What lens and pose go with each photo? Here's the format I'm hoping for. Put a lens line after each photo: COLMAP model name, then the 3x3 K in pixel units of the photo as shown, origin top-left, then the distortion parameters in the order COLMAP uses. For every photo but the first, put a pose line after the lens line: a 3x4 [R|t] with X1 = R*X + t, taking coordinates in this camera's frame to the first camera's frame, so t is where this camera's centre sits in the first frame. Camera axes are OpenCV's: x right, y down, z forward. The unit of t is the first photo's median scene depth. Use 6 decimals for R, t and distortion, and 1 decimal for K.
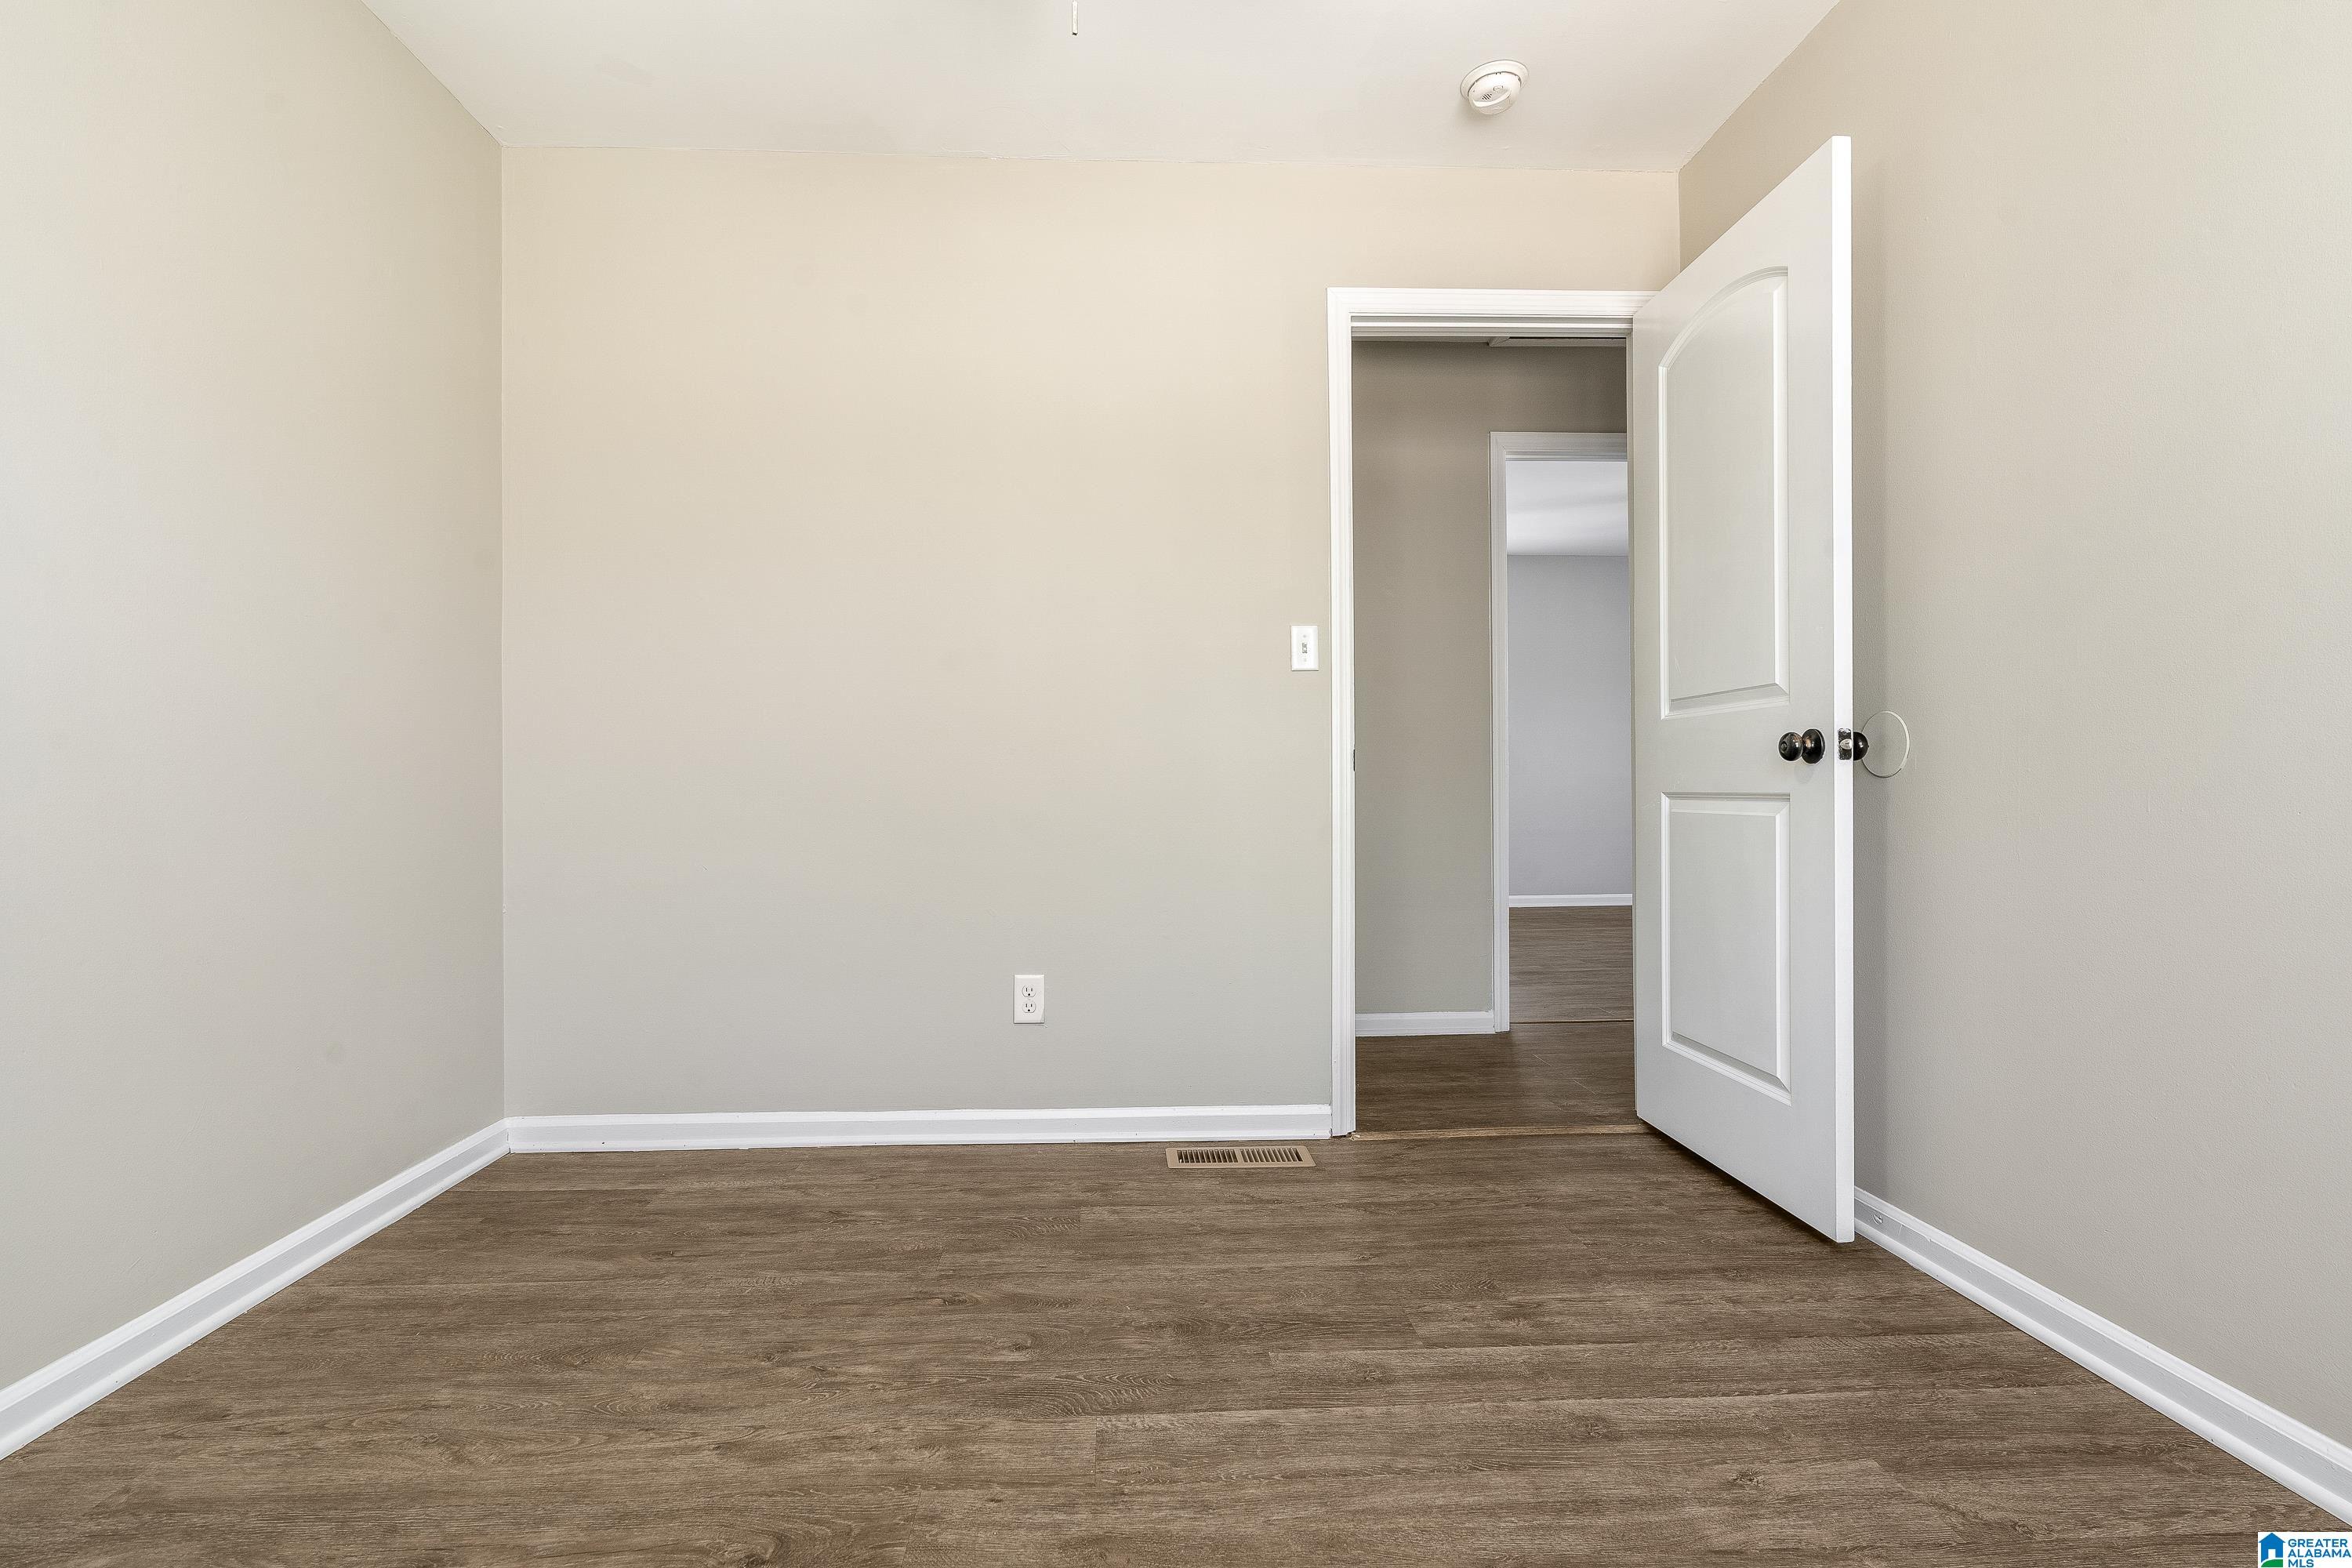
lens RADIAL K [[1084.3, 0, 1156.2], [0, 1084.3, 819.7], [0, 0, 1]] dist [-0.001069, -0.000127]
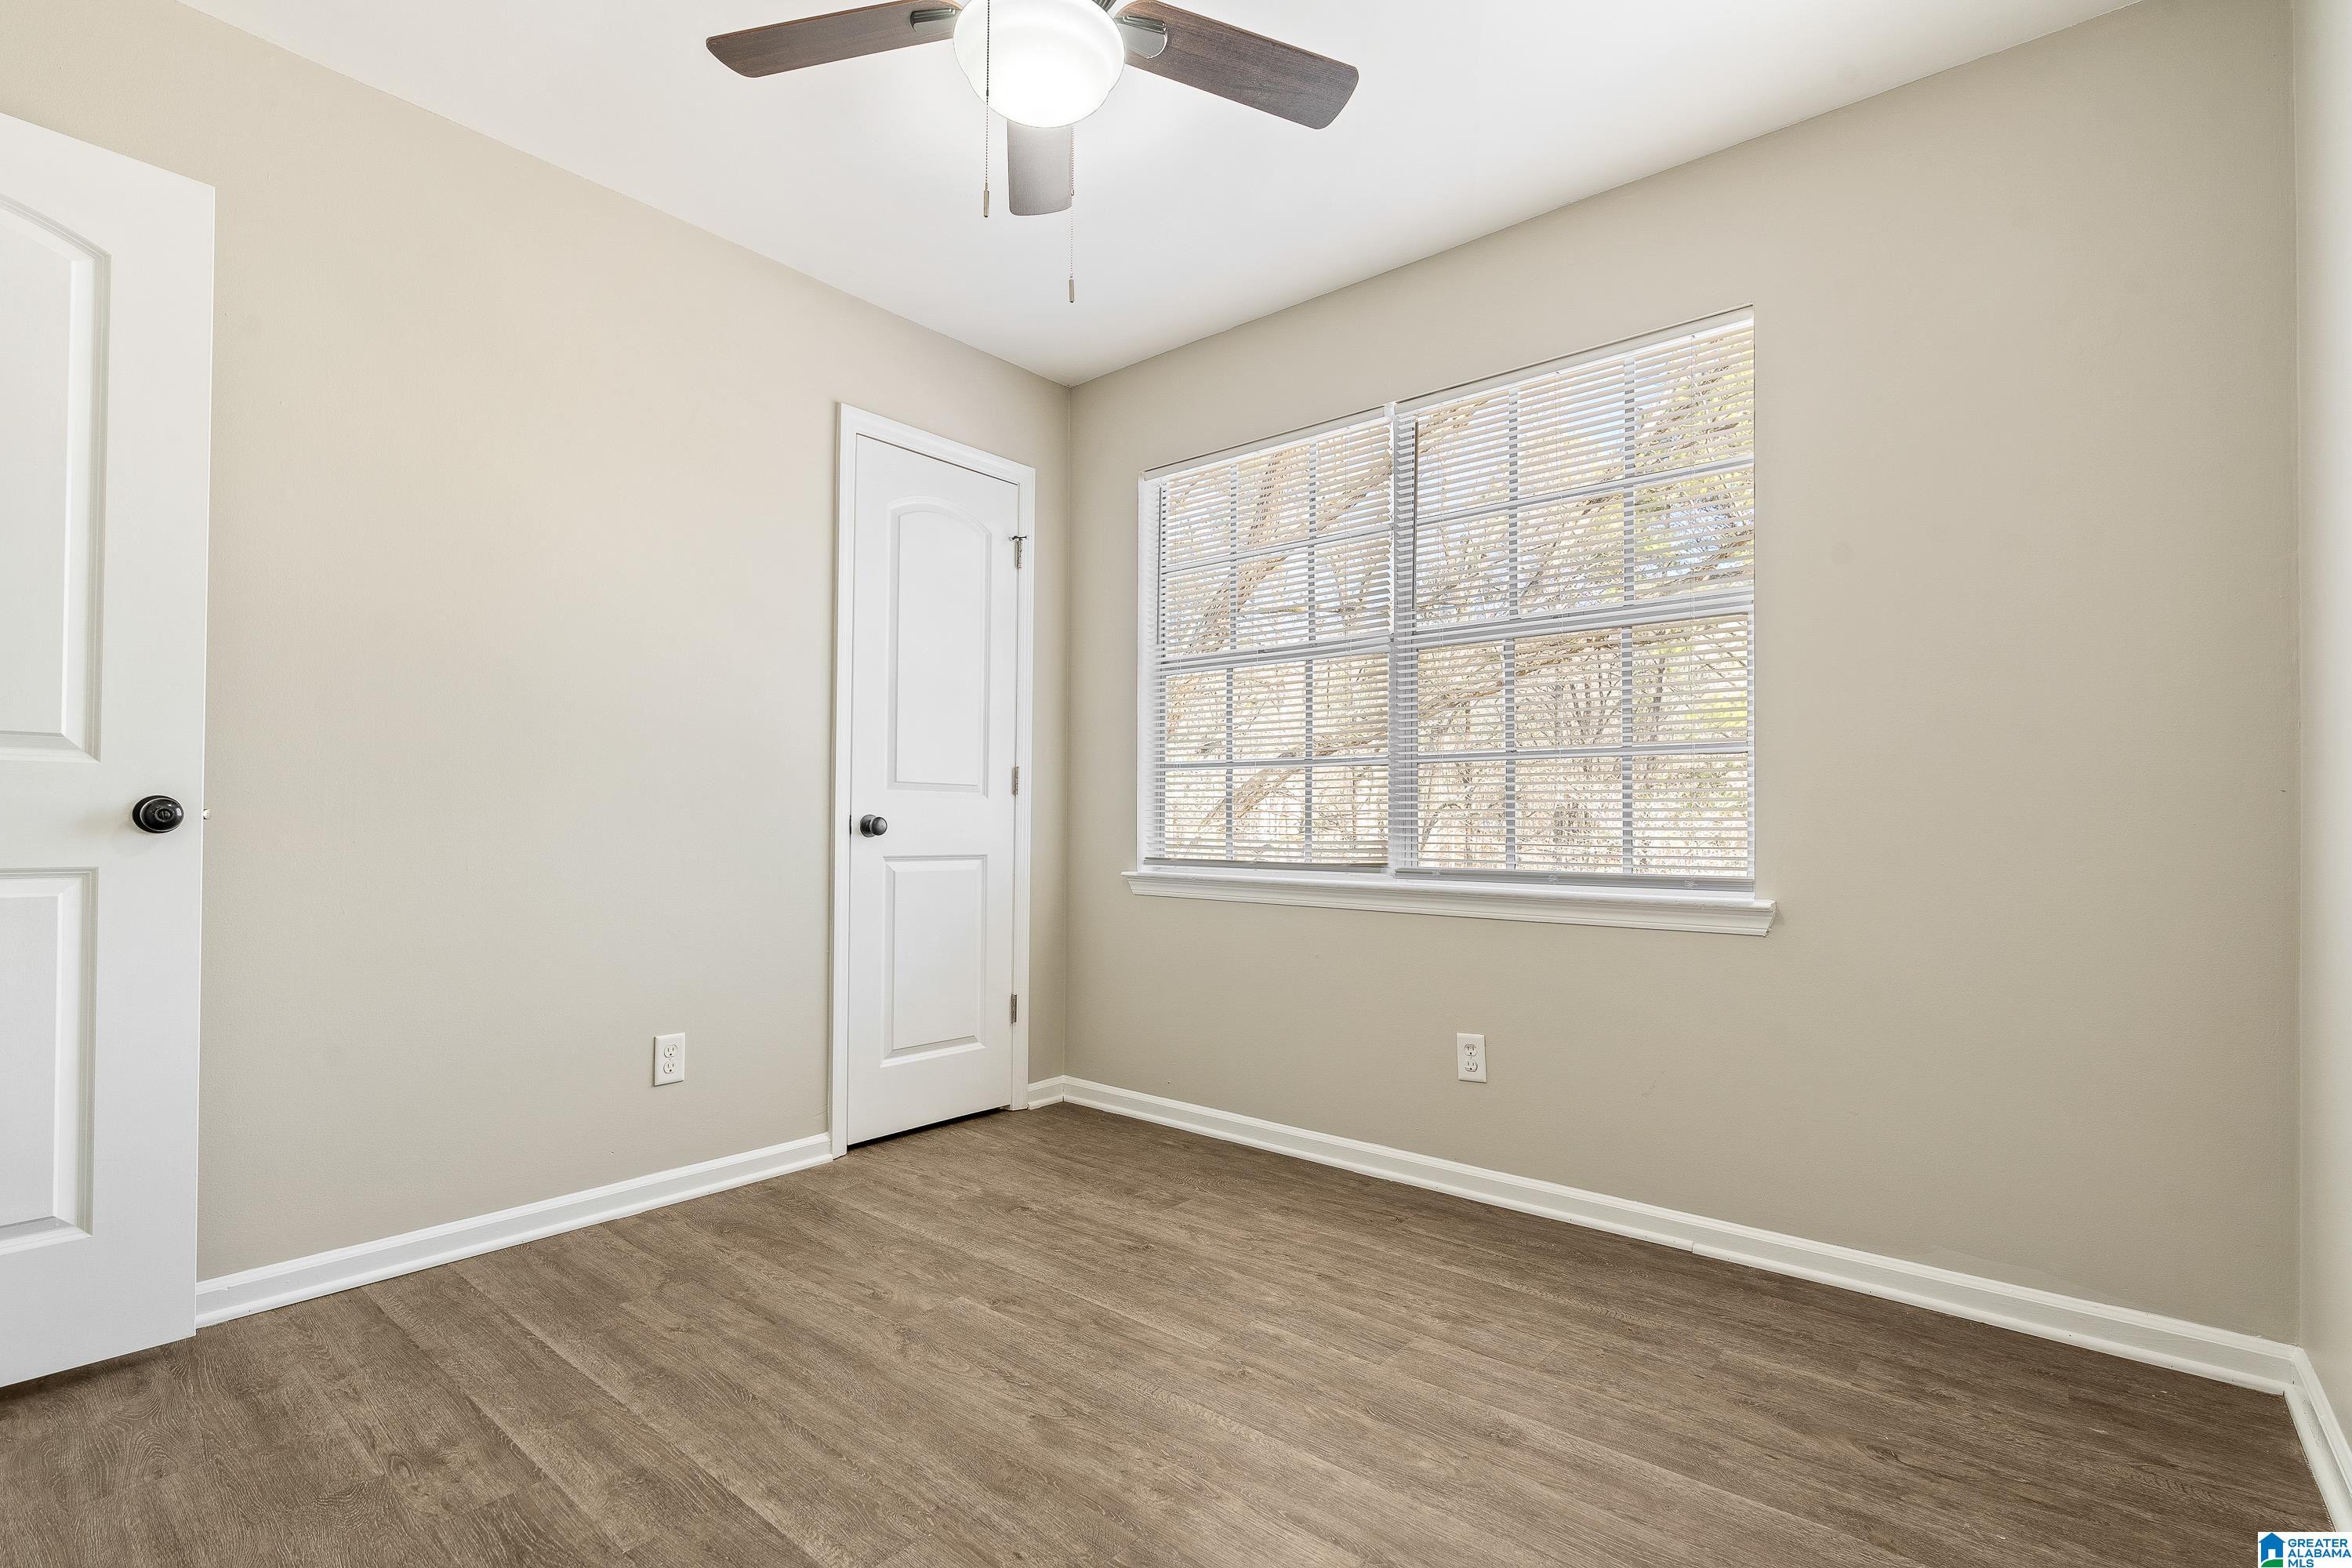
lens RADIAL K [[1084.3, 0, 1178.3], [0, 1084.3, 791.5], [0, 0, 1]] dist [-0.001069, -0.000127]
pose [[-0.744409, 0.019233, 0.667447, -0.784296], [0.014110, 0.999815, -0.013074, -0.075762], [-0.667575, -0.000314, -0.744542, 1.345623]]
